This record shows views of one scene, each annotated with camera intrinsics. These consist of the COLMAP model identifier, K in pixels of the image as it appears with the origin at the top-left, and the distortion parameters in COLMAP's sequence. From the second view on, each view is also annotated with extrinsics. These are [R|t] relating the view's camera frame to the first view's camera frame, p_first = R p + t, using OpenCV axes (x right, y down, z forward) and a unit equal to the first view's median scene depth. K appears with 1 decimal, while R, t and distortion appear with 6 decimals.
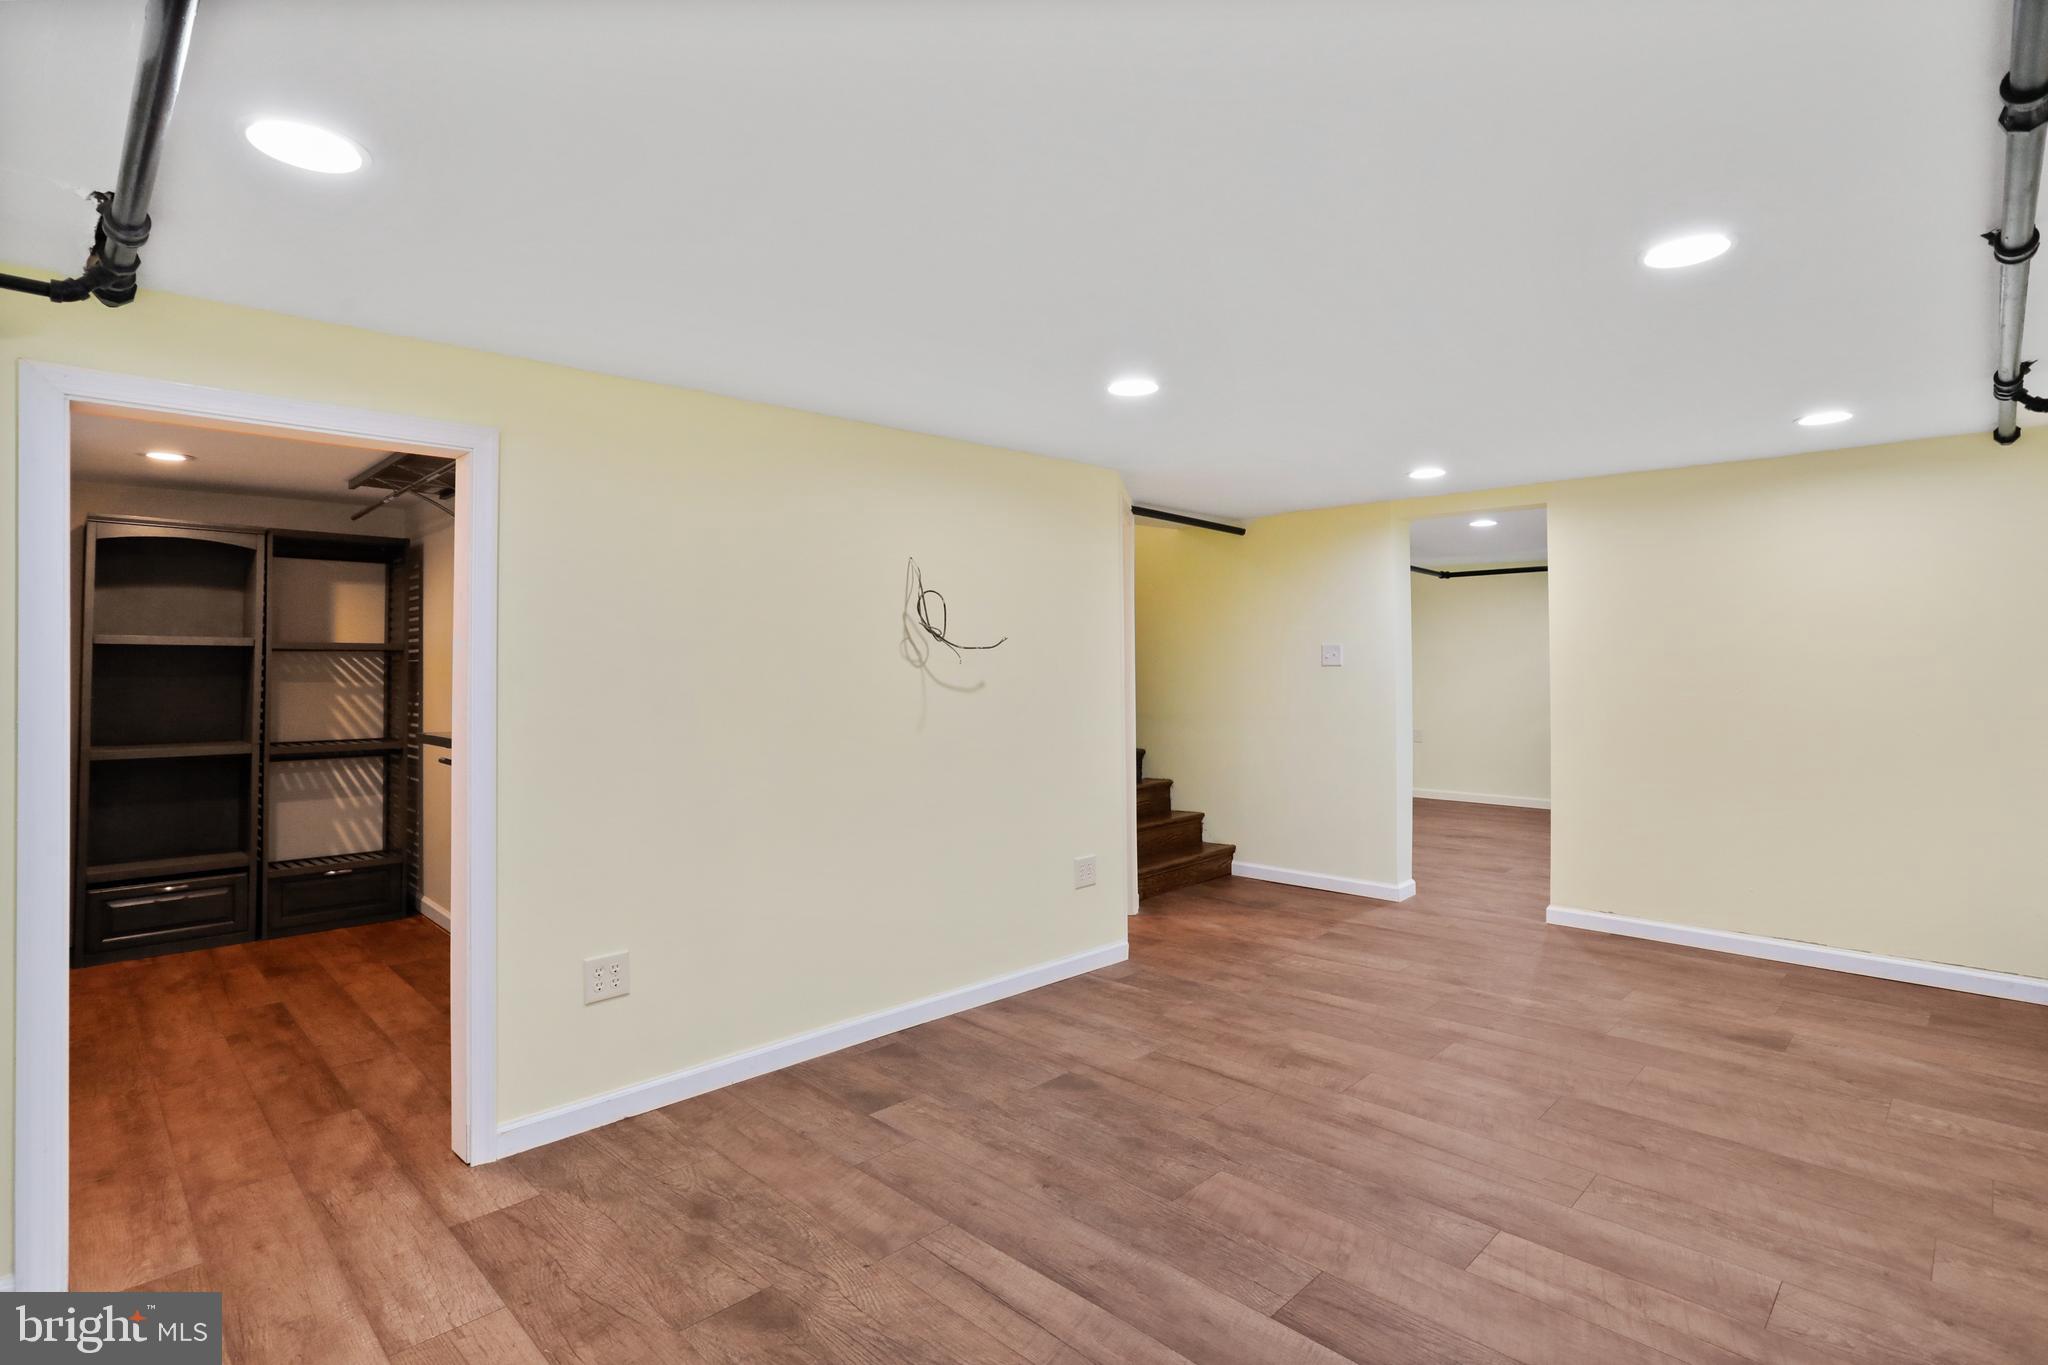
lens RADIAL K [[986.4, 0, 1065.0], [0, 986.4, 651.2], [0, 0, 1]] dist [-0.062683, 0.030139]
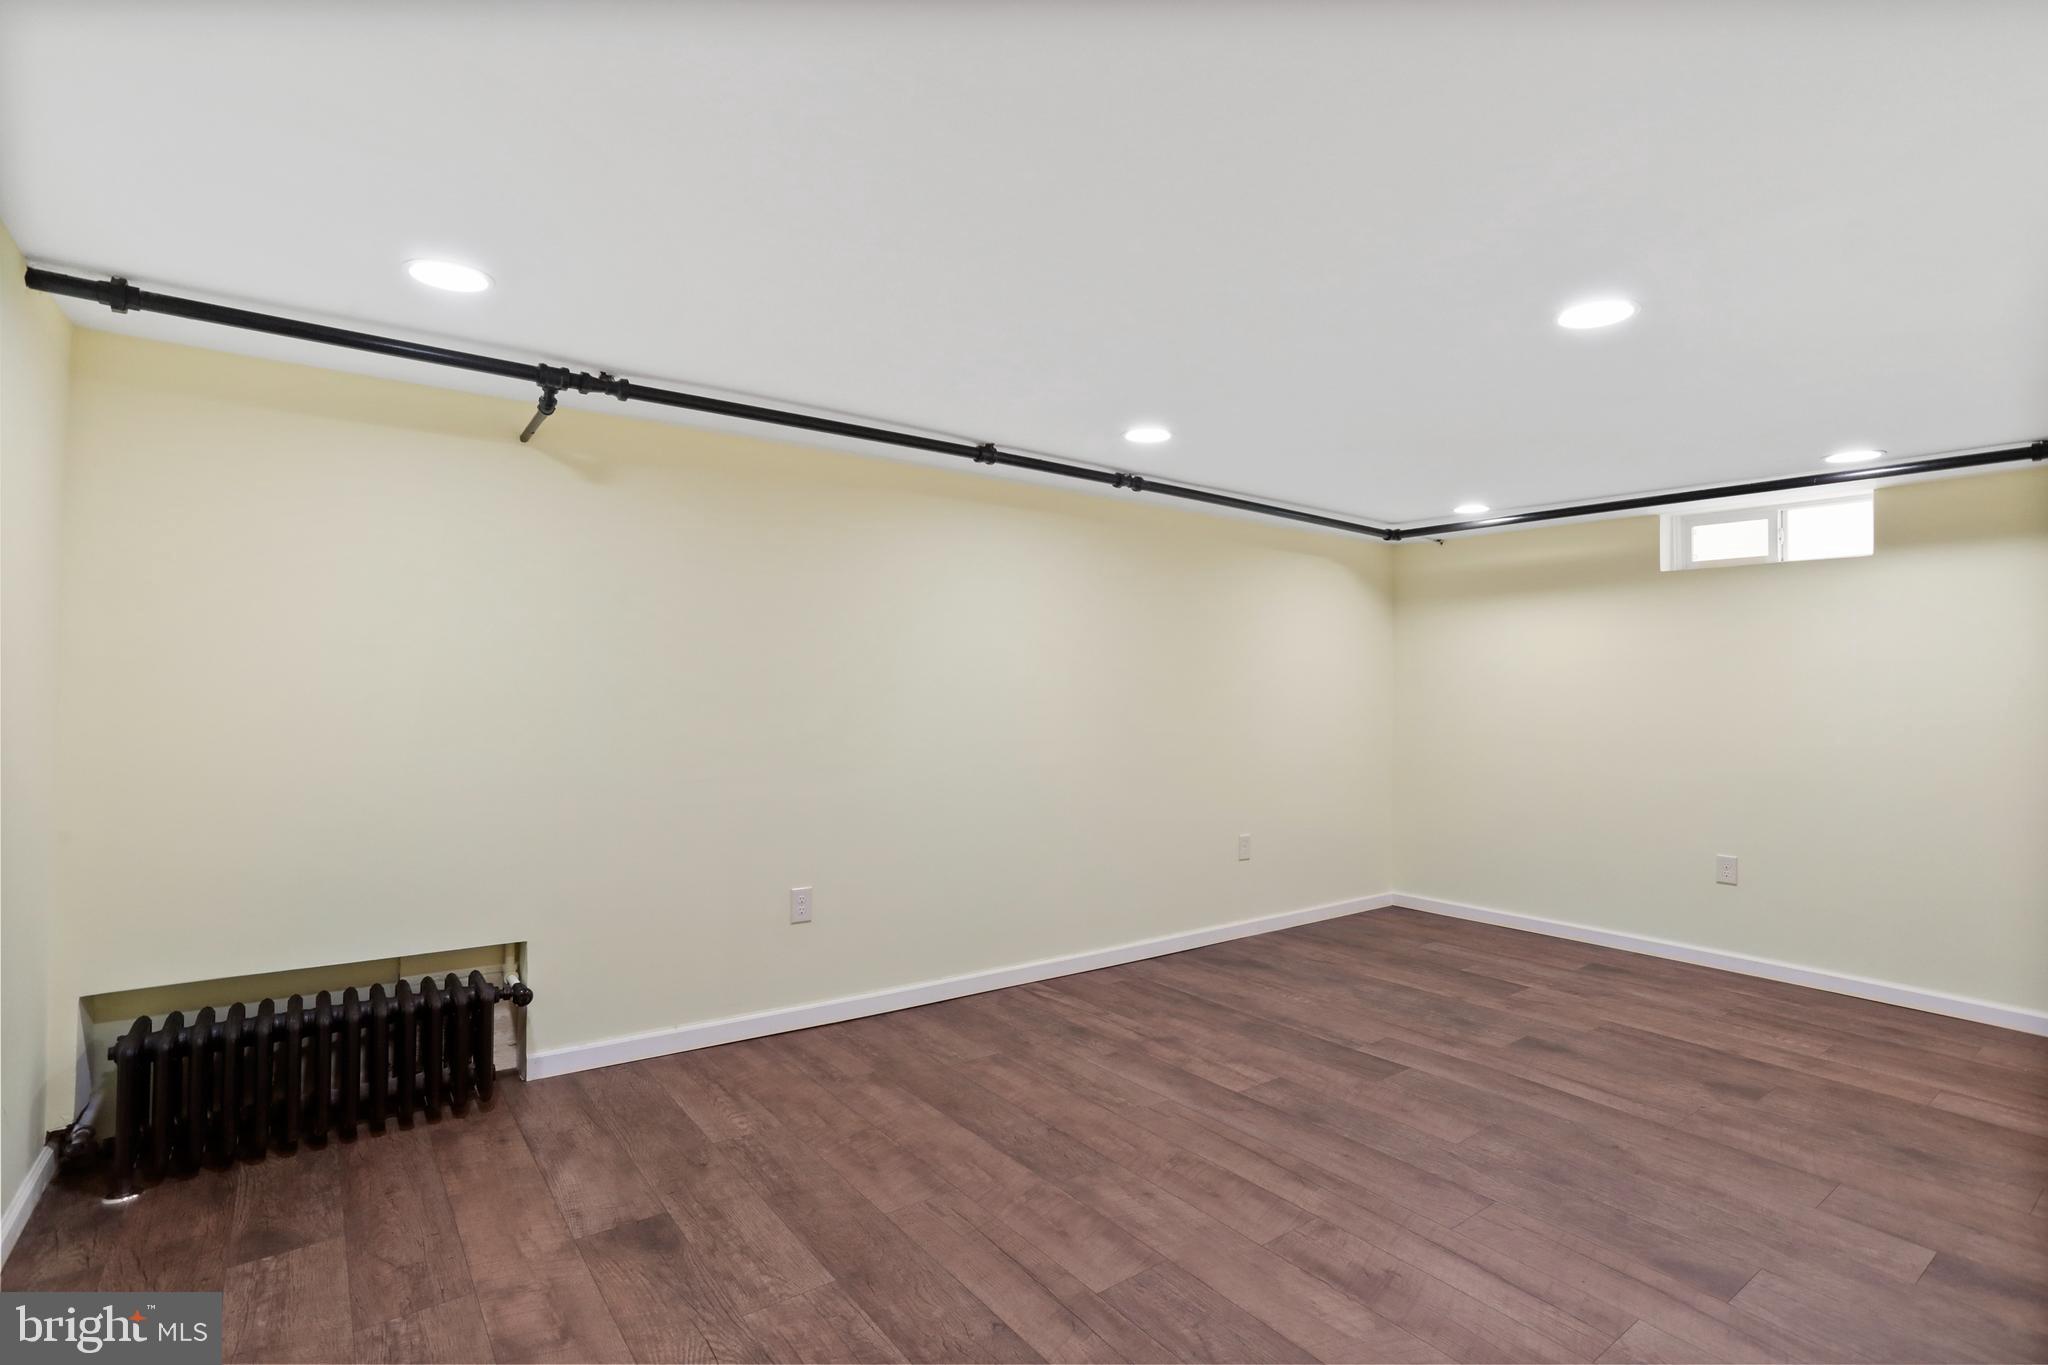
lens RADIAL K [[1003.7, 0, 1024.1], [0, 1003.7, 669.9], [0, 0, 1]] dist [-0.061598, 0.033366]
pose [[-0.985726, 0.000356, 0.168357, 0.410629], [-0.005194, 0.999457, -0.032526, 0.031083], [-0.168278, -0.032936, -0.985189, 1.979613]]
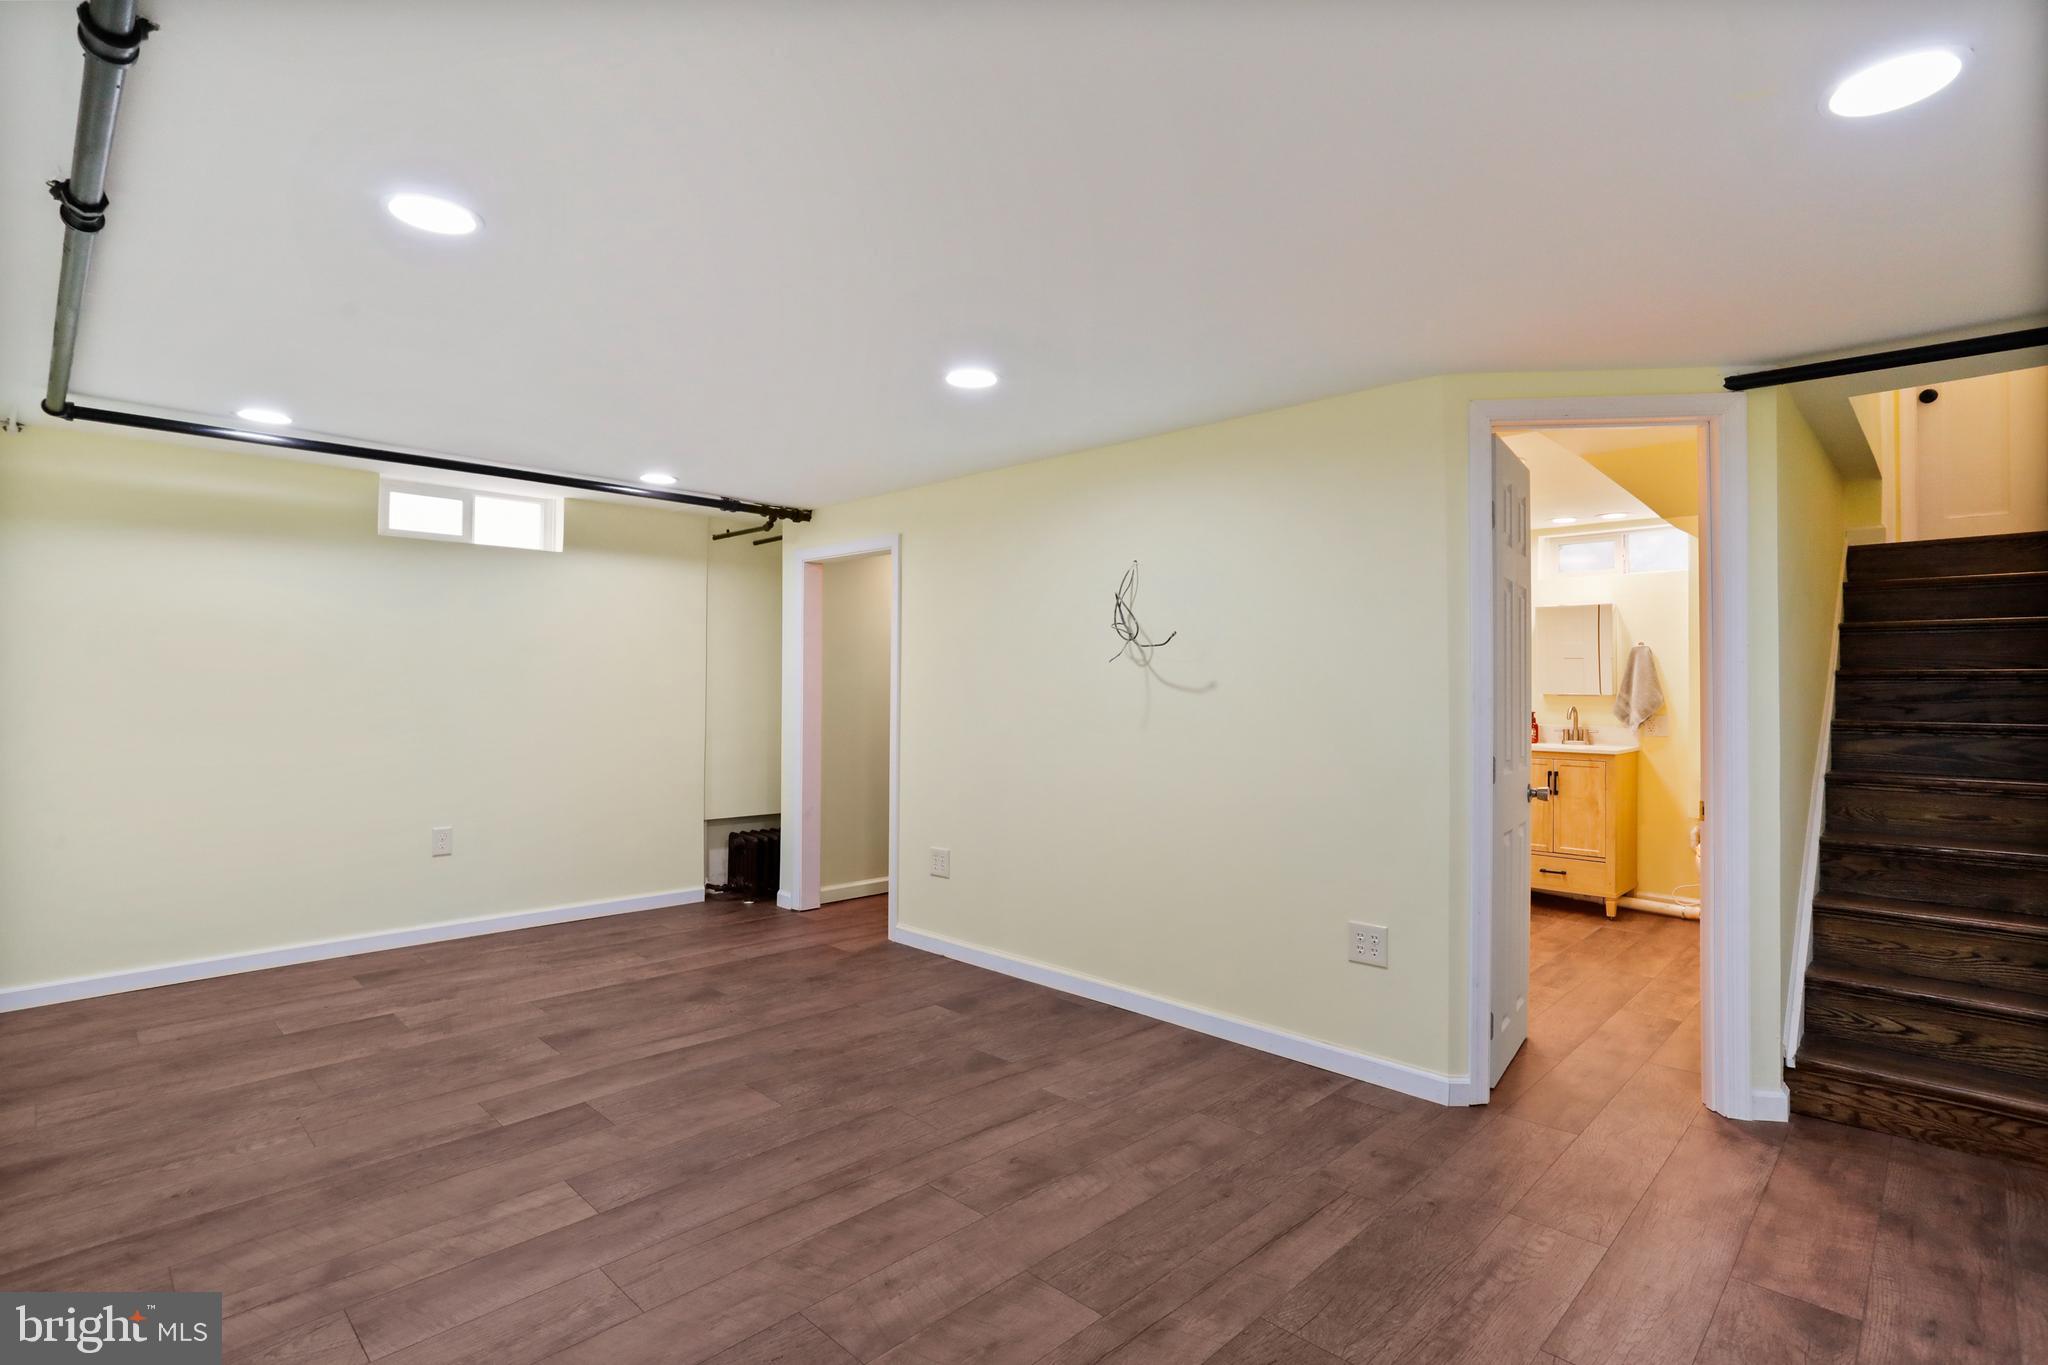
lens RADIAL K [[1003.7, 0, 1024.1], [0, 1003.7, 669.9], [0, 0, 1]] dist [-0.061598, 0.033366]
pose [[-0.001032, -0.007429, -0.999972, 1.181894], [0.007306, 0.999946, -0.007436, 0.035350], [0.999973, -0.007313, -0.000978, 1.154274]]
